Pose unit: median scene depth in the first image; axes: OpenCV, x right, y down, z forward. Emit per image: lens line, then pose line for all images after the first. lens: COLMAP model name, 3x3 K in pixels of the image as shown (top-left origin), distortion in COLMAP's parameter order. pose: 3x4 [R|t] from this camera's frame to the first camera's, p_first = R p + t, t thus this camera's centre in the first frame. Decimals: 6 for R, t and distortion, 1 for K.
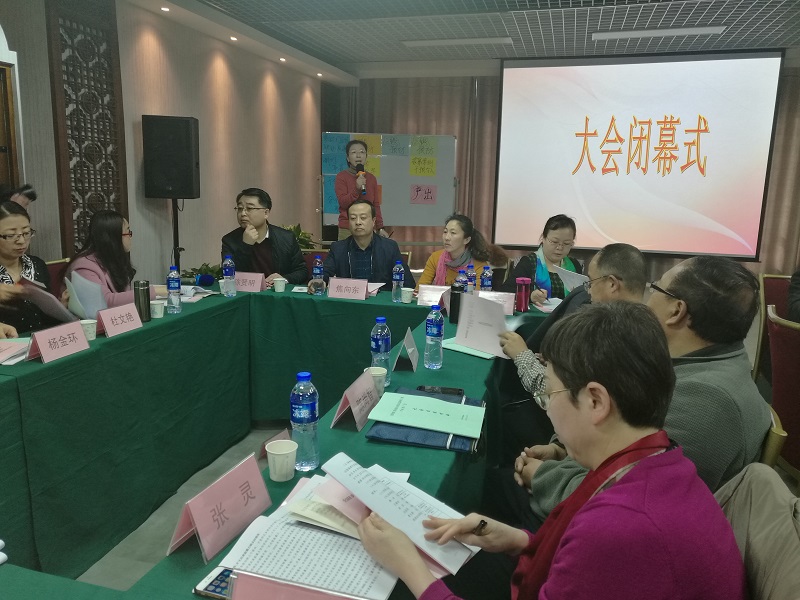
lens RADIAL K [[620.2, 0, 398.0], [0, 620.2, 287.6], [0, 0, 1]] dist [0.000230, 0.006472]
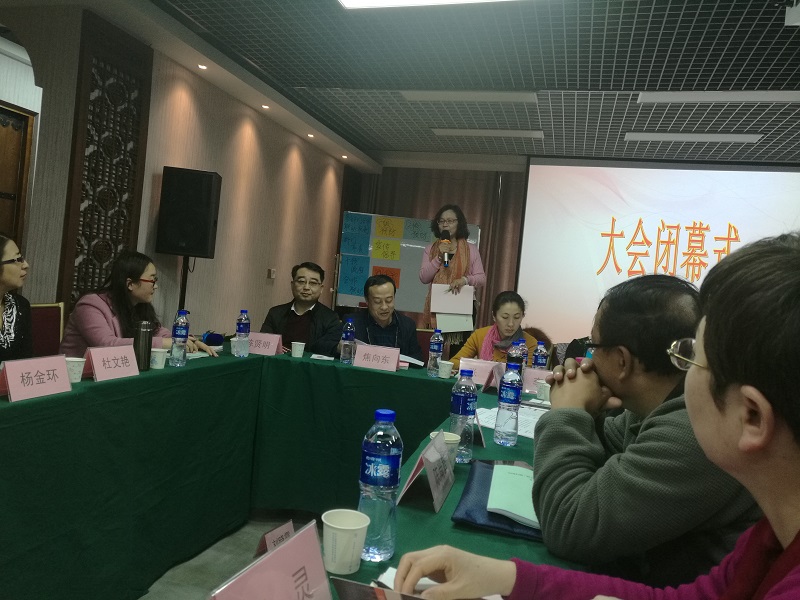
lens RADIAL K [[620.2, 0, 398.0], [0, 620.2, 287.6], [0, 0, 1]] dist [0.000230, 0.006472]
pose [[0.997137, 0.075601, 0.001427, -0.046081], [-0.074307, 0.983221, -0.166596, 0.036644], [-0.013997, 0.166013, 0.986024, 0.095501]]
